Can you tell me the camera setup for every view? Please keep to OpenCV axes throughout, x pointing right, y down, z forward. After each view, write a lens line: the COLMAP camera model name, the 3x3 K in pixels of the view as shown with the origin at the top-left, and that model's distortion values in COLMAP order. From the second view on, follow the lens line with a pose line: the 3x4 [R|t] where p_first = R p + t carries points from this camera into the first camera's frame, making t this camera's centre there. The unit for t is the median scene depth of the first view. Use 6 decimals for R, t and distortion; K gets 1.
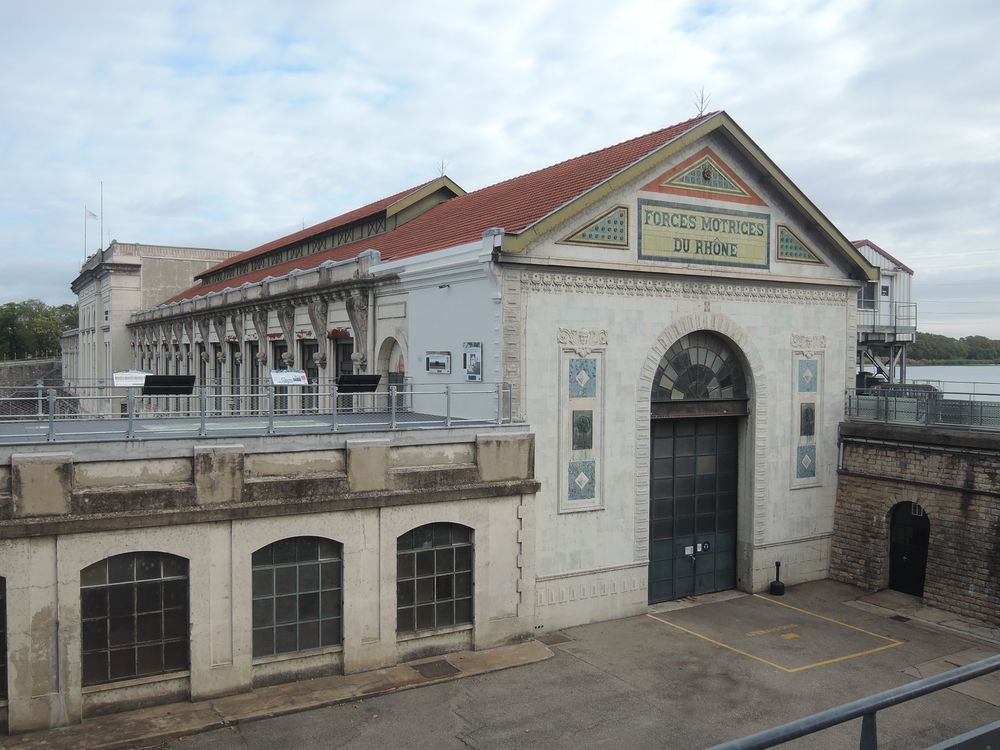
lens RADIAL K [[889.0, 0, 493.4], [0, 889.0, 374.1], [0, 0, 1]] dist [-0.030779, -0.001907]
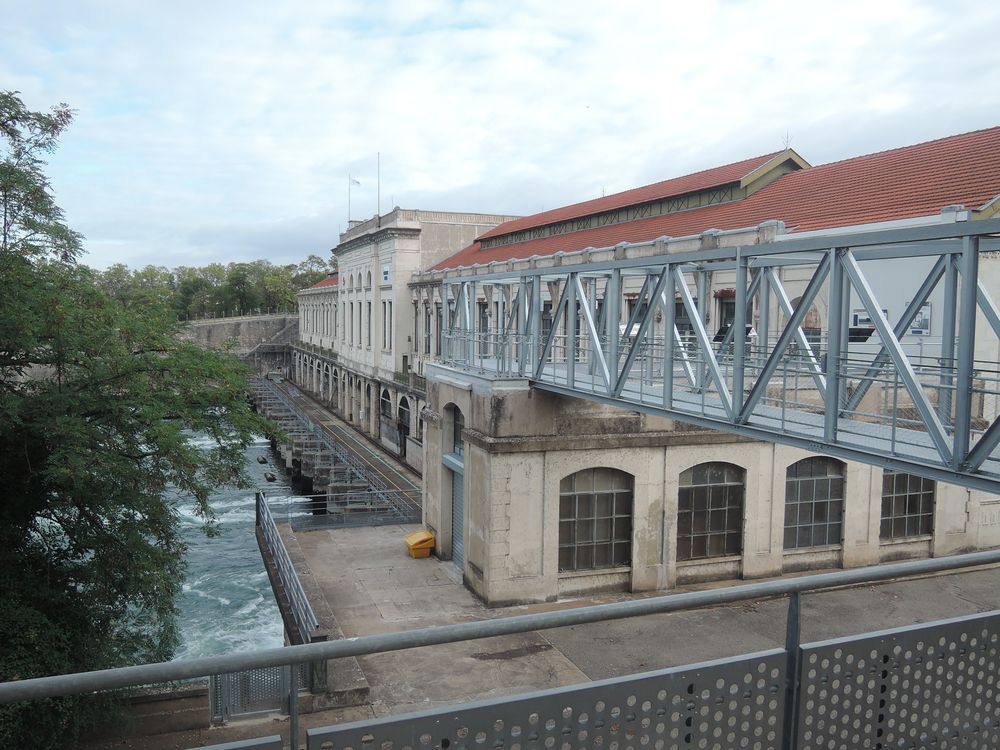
lens RADIAL K [[889.0, 0, 506.2], [0, 889.0, 377.6], [0, 0, 1]] dist [-0.030779, -0.001907]
pose [[0.984496, 0.018292, -0.174448, -0.424293], [-0.009469, 0.998640, 0.051274, 0.011034], [0.175149, -0.048827, 0.983330, -0.298222]]
